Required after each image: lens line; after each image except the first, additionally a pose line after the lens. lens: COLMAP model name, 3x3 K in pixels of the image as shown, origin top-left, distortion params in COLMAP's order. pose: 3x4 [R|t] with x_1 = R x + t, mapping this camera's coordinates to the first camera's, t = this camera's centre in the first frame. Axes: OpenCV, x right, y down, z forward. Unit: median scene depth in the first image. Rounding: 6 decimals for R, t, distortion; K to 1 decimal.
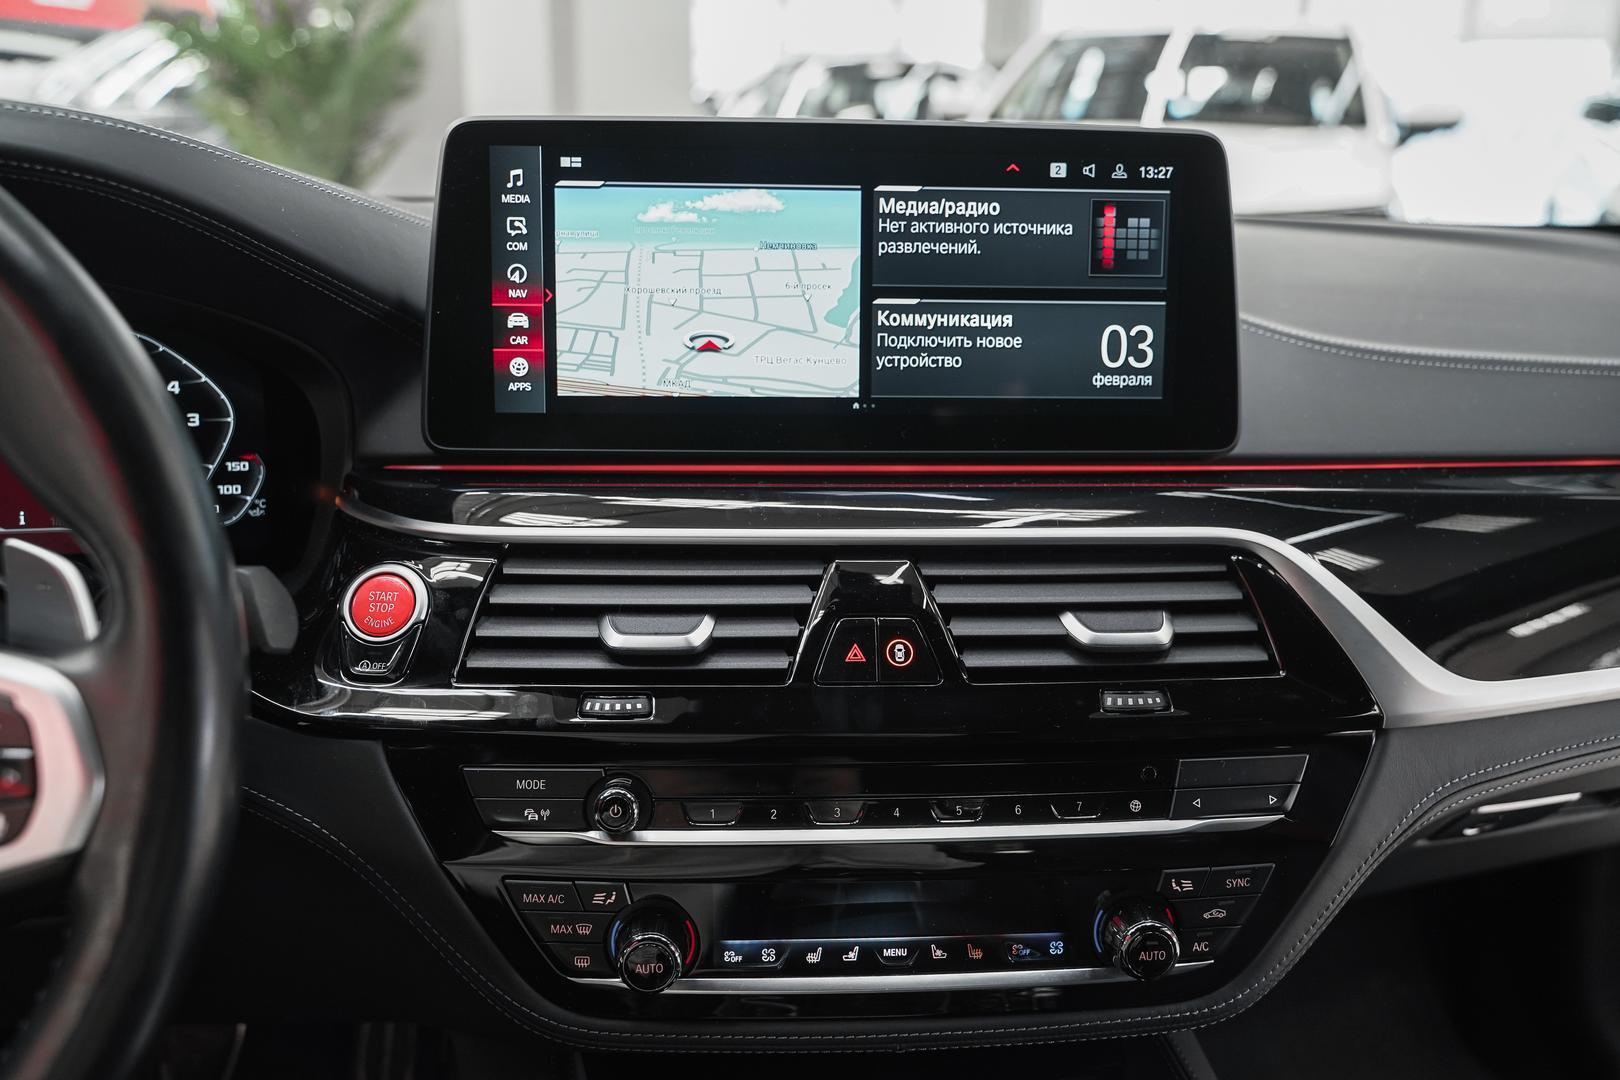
lens RADIAL K [[1311.5, 0, 805.1], [0, 1311.5, 540.6], [0, 0, 1]] dist [-0.005682, 0.007423]
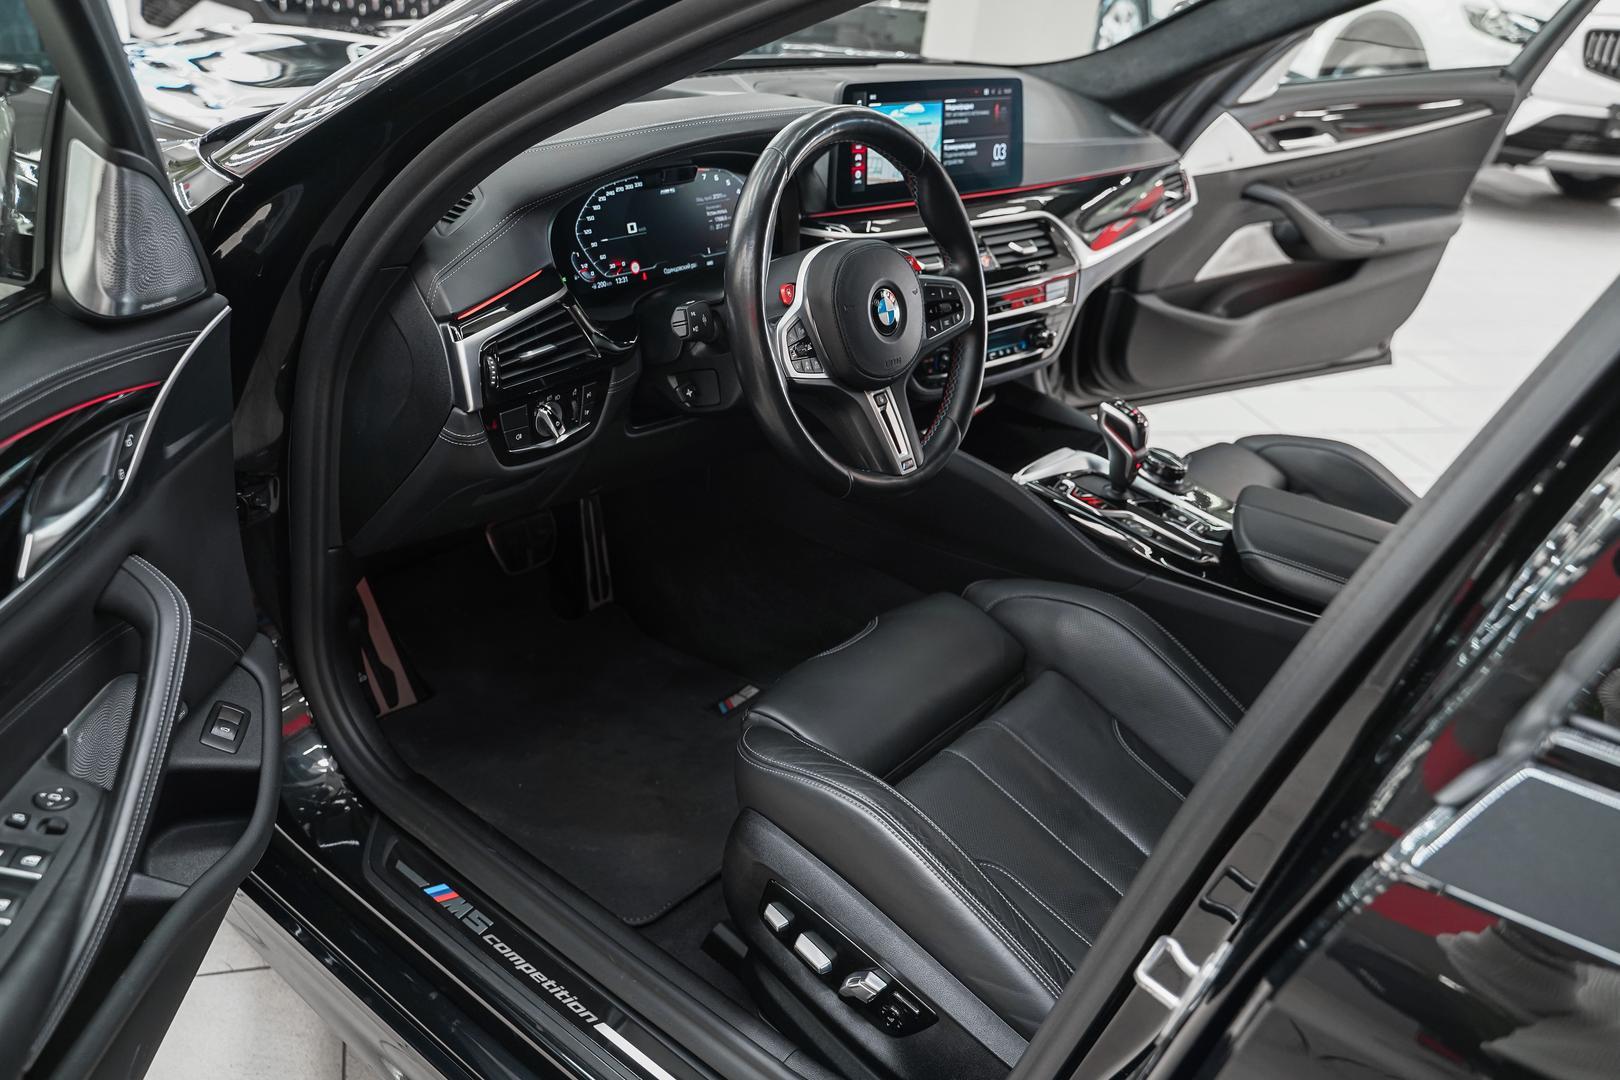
lens RADIAL K [[1311.5, 0, 809.4], [0, 1311.5, 538.0], [0, 0, 1]] dist [-0.005682, 0.007423]
pose [[0.762146, -0.239577, 0.601446, -2.136087], [0.085856, 0.958206, 0.272891, -0.161432], [-0.641687, -0.156345, 0.750862, -1.119097]]
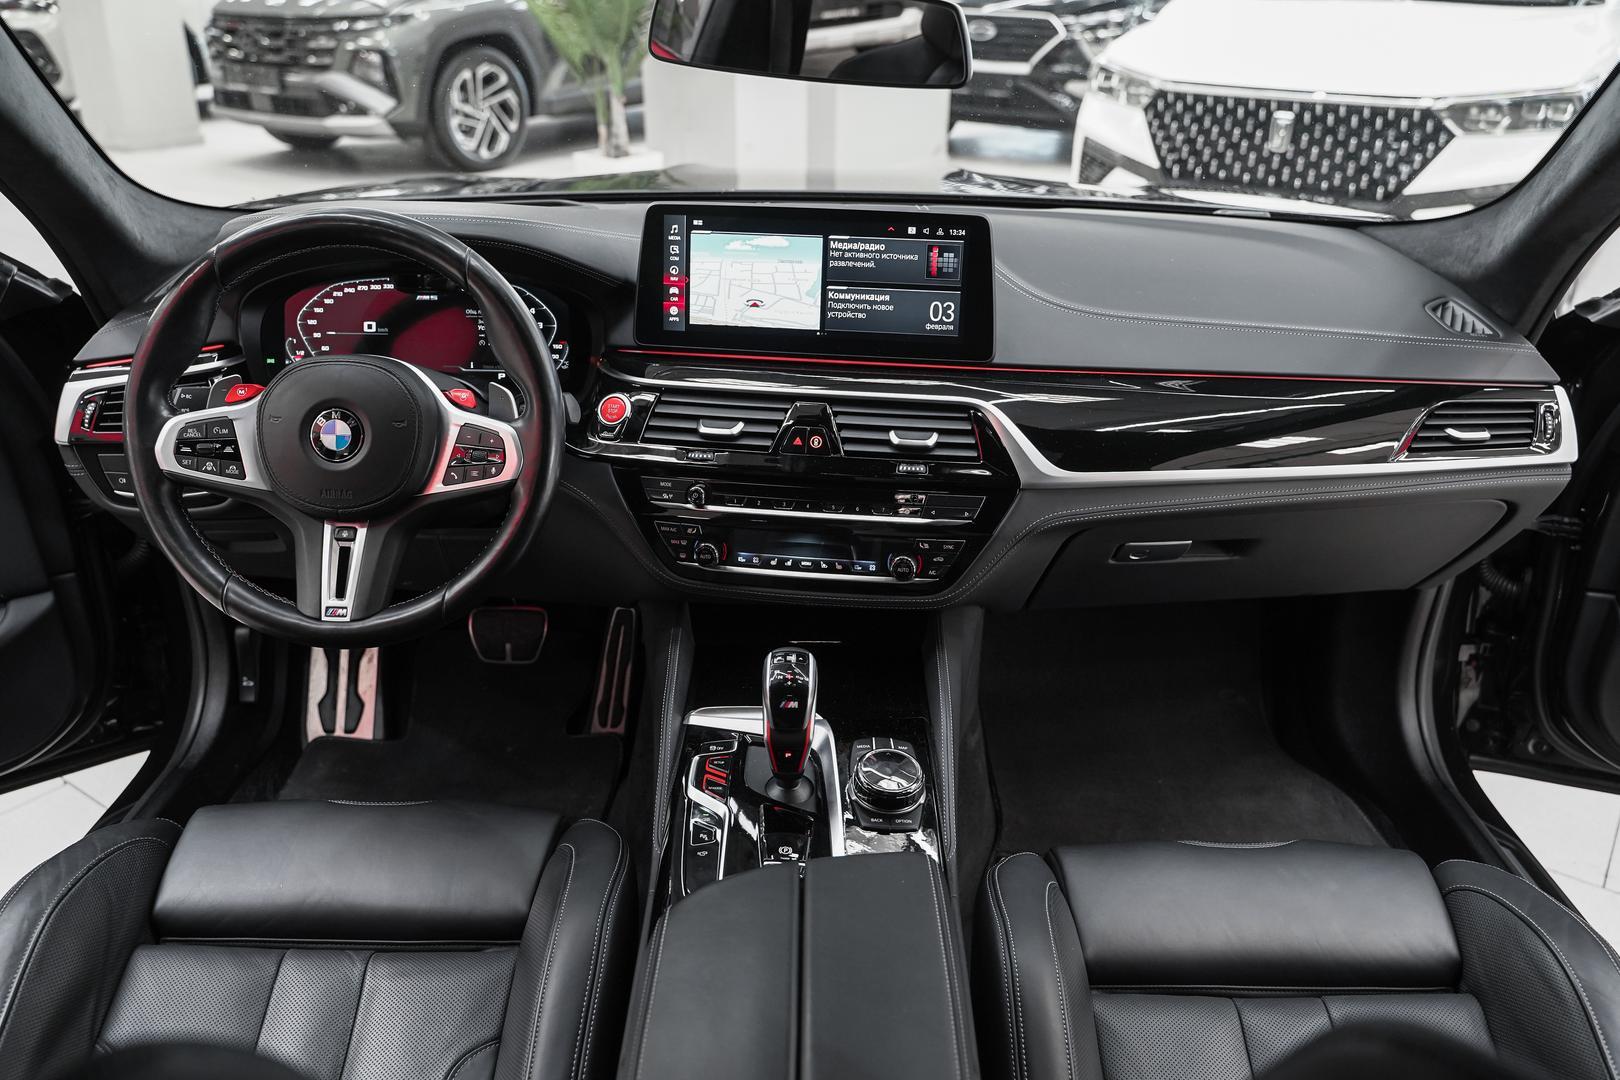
lens RADIAL K [[1311.5, 0, 805.4], [0, 1311.5, 547.4], [0, 0, 1]] dist [-0.005682, 0.007423]
pose [[0.978598, 0.077834, -0.190491, 0.484488], [-0.051771, 0.989056, 0.138162, -0.050806], [0.199160, -0.125343, 0.971918, -1.261868]]
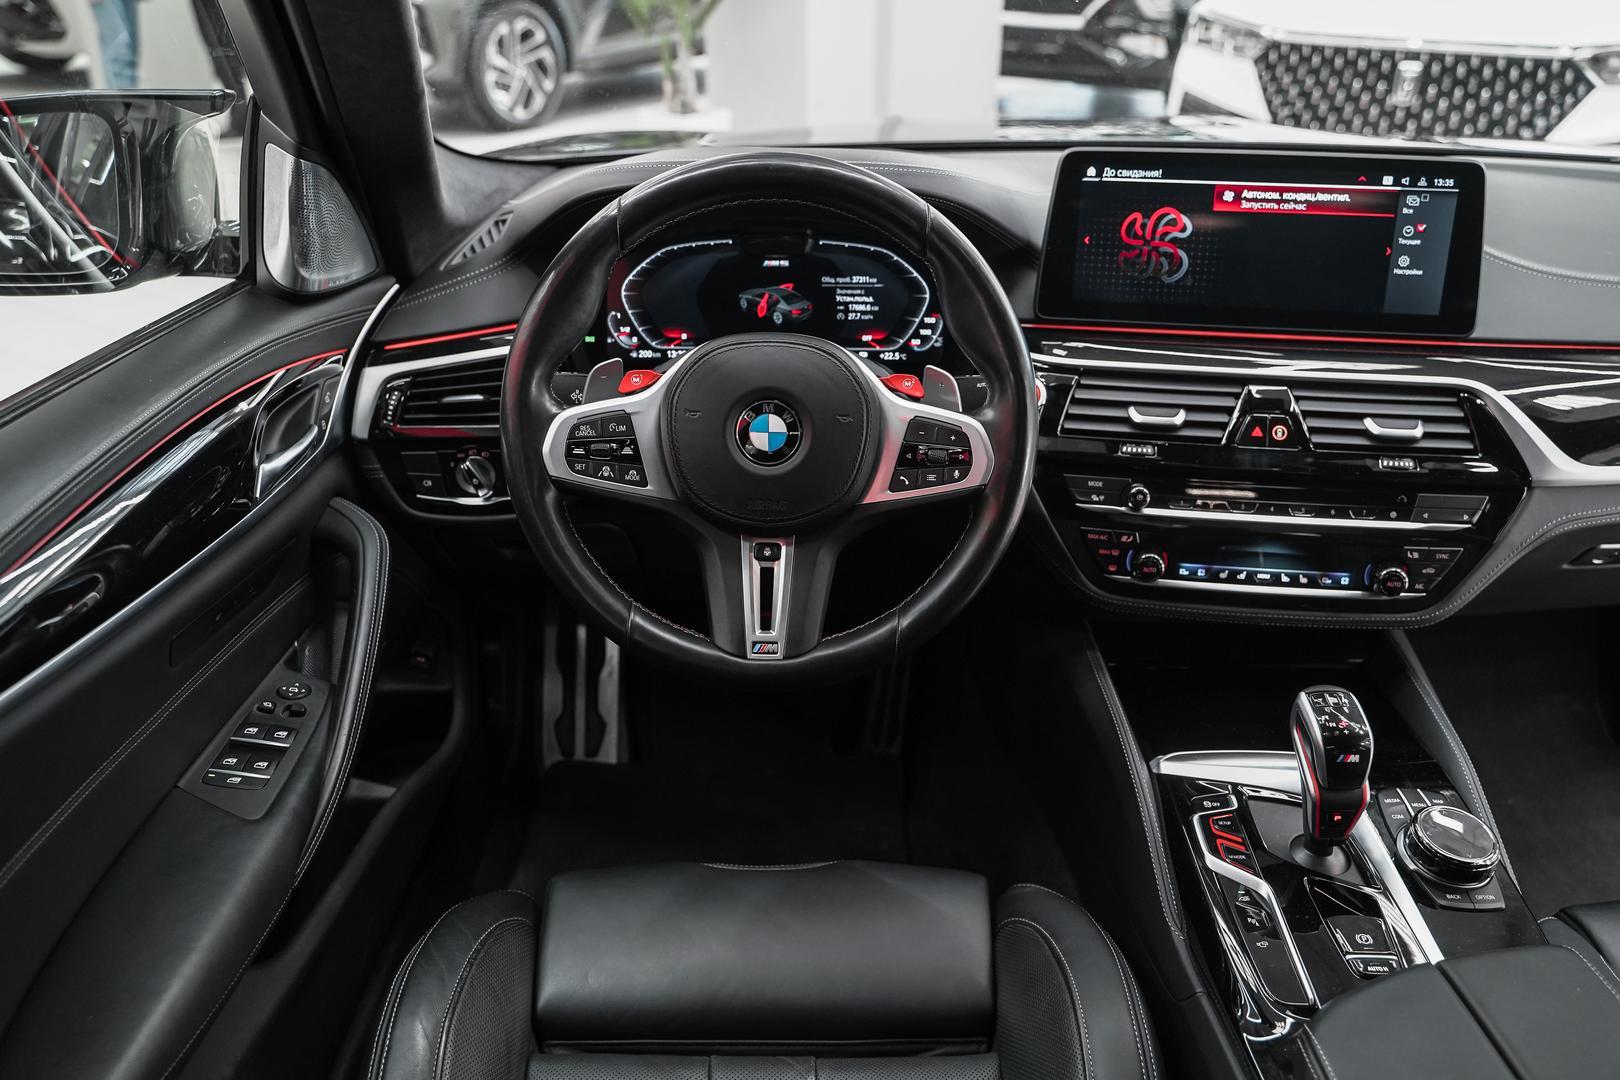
lens RADIAL K [[1311.5, 0, 811.6], [0, 1311.5, 538.6], [0, 0, 1]] dist [-0.005682, 0.007423]
pose [[0.982919, 0.072189, -0.169288, -0.262400], [-0.045362, 0.986509, 0.157296, -0.036328], [0.178359, -0.146930, 0.972933, -1.041635]]
